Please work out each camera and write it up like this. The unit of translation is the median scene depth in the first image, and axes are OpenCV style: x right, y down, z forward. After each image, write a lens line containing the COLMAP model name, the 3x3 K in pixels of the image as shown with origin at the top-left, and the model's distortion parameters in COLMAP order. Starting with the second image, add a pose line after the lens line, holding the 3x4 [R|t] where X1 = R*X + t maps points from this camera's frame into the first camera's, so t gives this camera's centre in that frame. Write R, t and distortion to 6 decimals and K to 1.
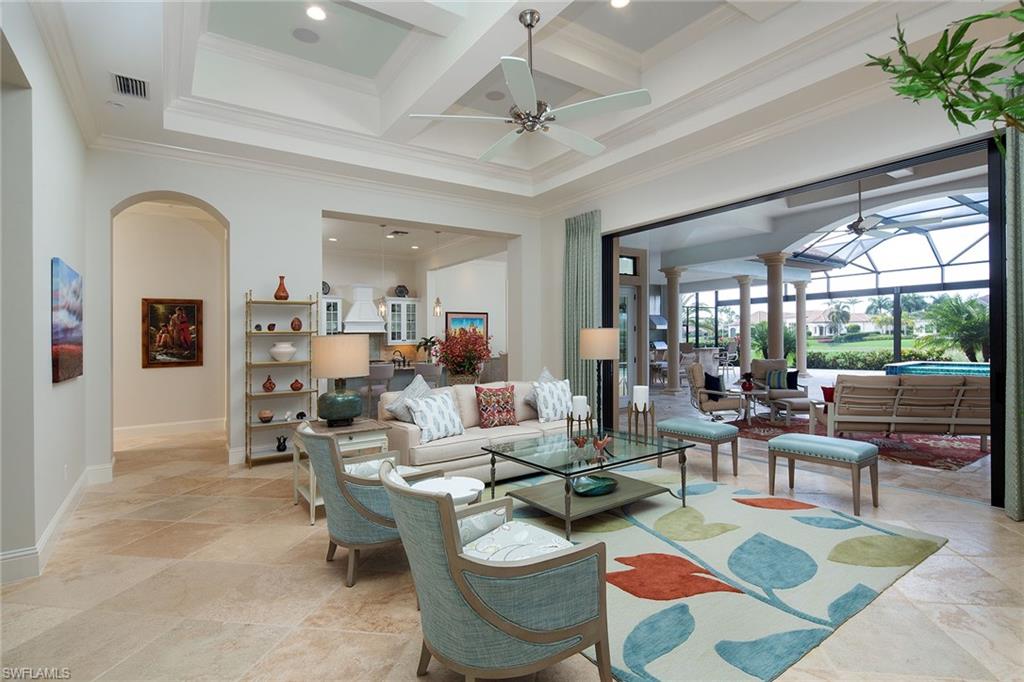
lens RADIAL K [[491.9, 0, 512.0], [0, 491.9, 341.0], [0, 0, 1]] dist [-0.004057, -0.000226]
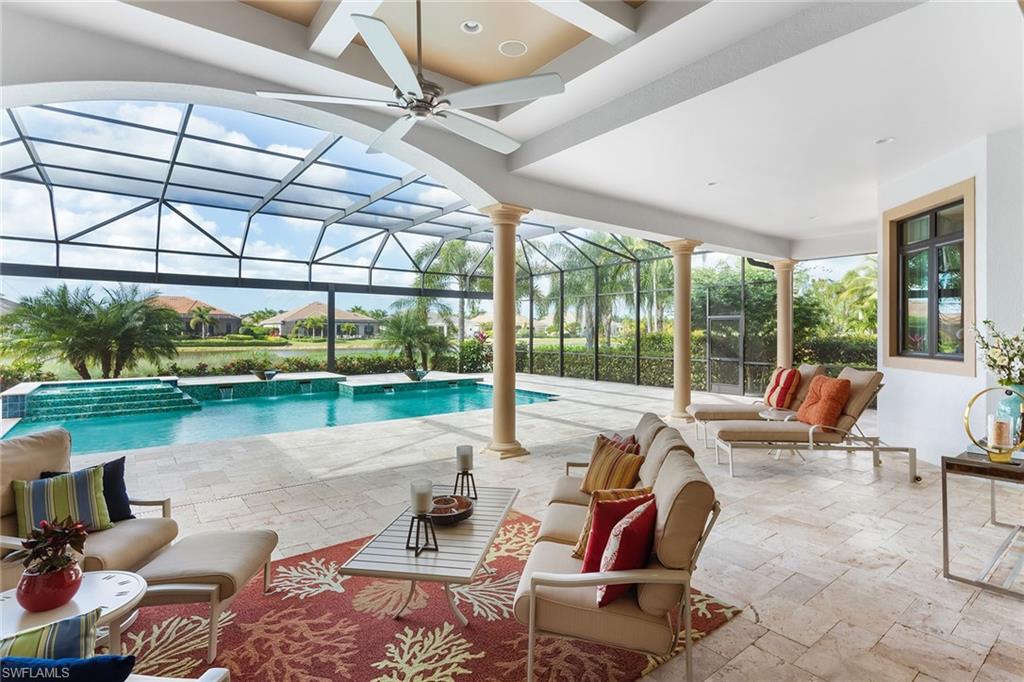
lens RADIAL K [[513.0, 0, 512.0], [0, 513.0, 341.0], [0, 0, 1]] dist [0.017032, 0.000183]
pose [[-0.043110, 0.001107, 0.999070, 0.109642], [0.003723, 0.999993, -0.000947, -0.009333], [-0.999063, 0.003679, -0.043114, 0.376582]]
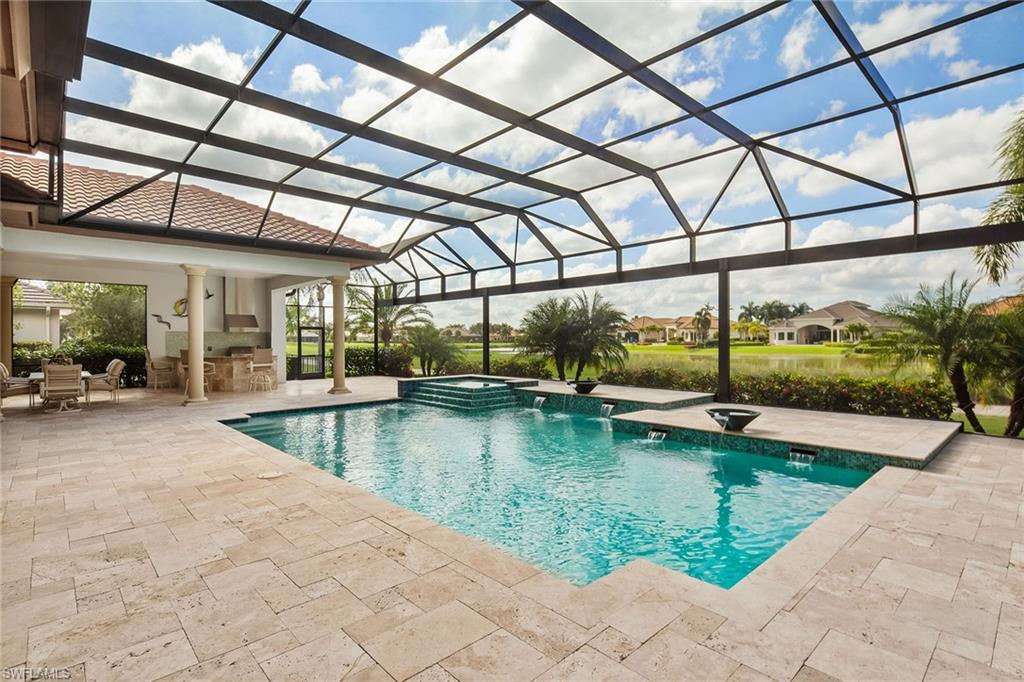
lens RADIAL K [[497.3, 0, 512.0], [0, 497.3, 341.0], [0, 0, 1]] dist [0.009960, -0.000012]
pose [[0.990316, 0.014104, 0.138113, 0.697908], [-0.013673, 0.999898, -0.004068, -0.013212], [-0.138156, 0.002140, 0.990408, 0.130908]]
